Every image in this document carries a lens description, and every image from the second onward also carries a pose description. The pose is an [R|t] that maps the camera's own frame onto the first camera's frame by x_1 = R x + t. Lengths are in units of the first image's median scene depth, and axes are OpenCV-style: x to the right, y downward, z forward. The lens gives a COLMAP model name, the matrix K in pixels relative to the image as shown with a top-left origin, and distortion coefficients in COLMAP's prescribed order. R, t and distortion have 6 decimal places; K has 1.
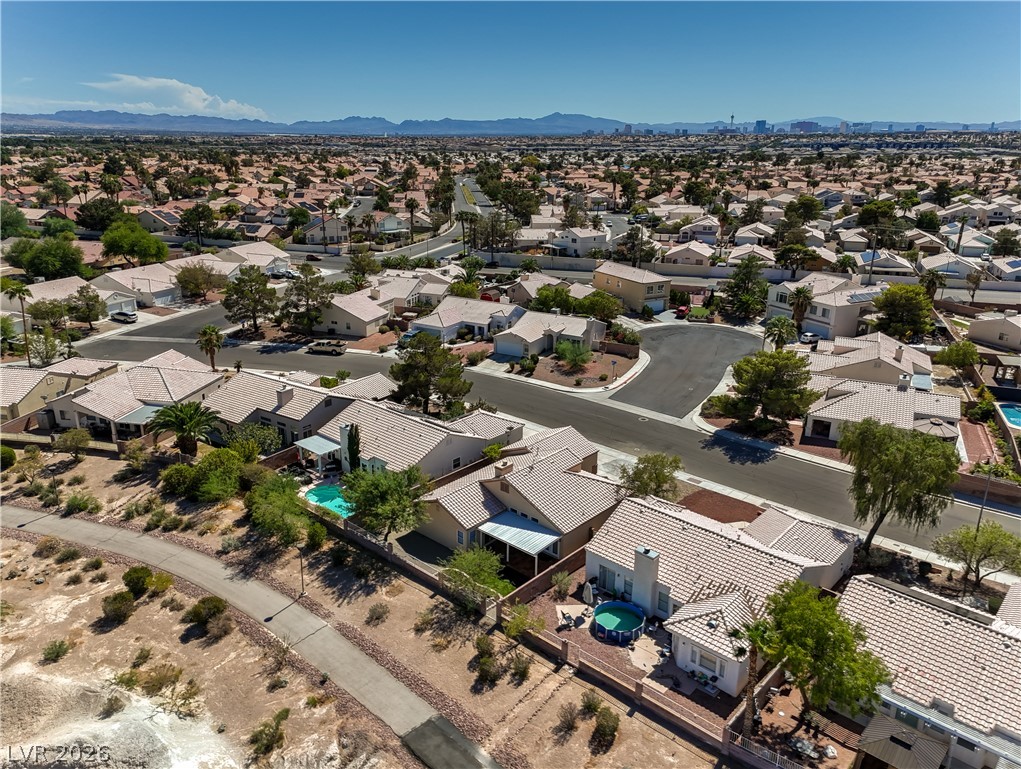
lens RADIAL K [[744.4, 0, 512.6], [0, 744.4, 380.7], [0, 0, 1]] dist [0.096033, -0.061773]
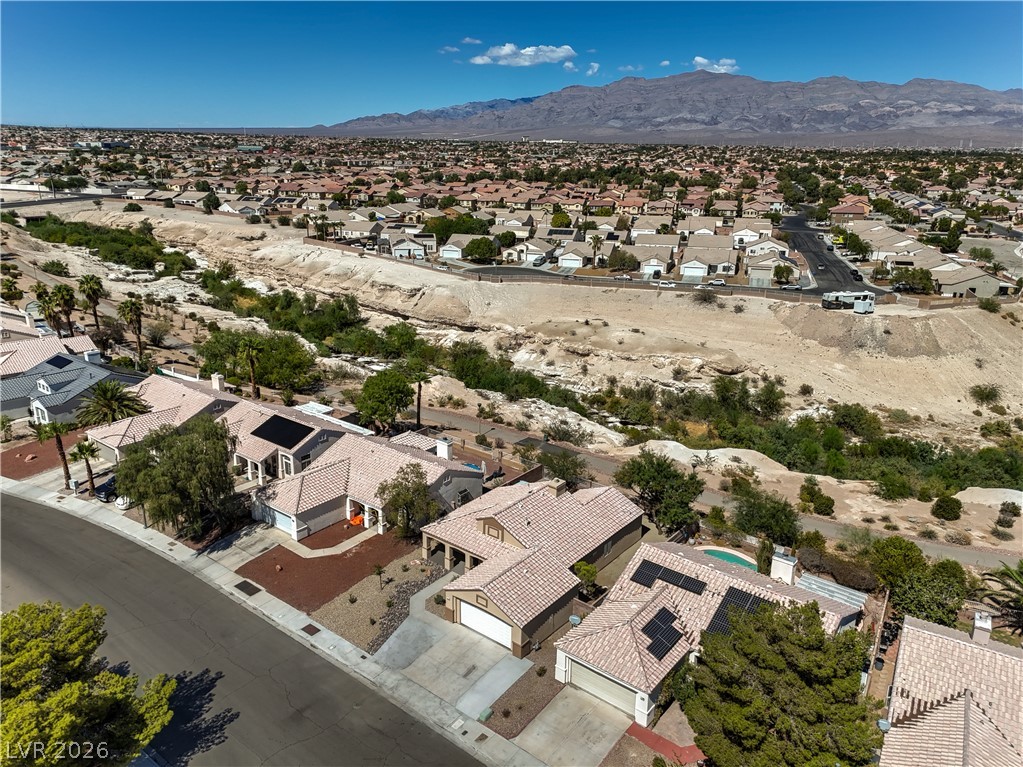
lens RADIAL K [[740.1, 0, 511.5], [0, 740.1, 383.5], [0, 0, 1]] dist [0.100632, -0.073539]
pose [[-0.998329, -0.009229, -0.057052, 0.105057], [-0.040929, 0.809860, 0.585194, -0.562819], [0.040803, 0.586551, -0.808884, 1.665541]]
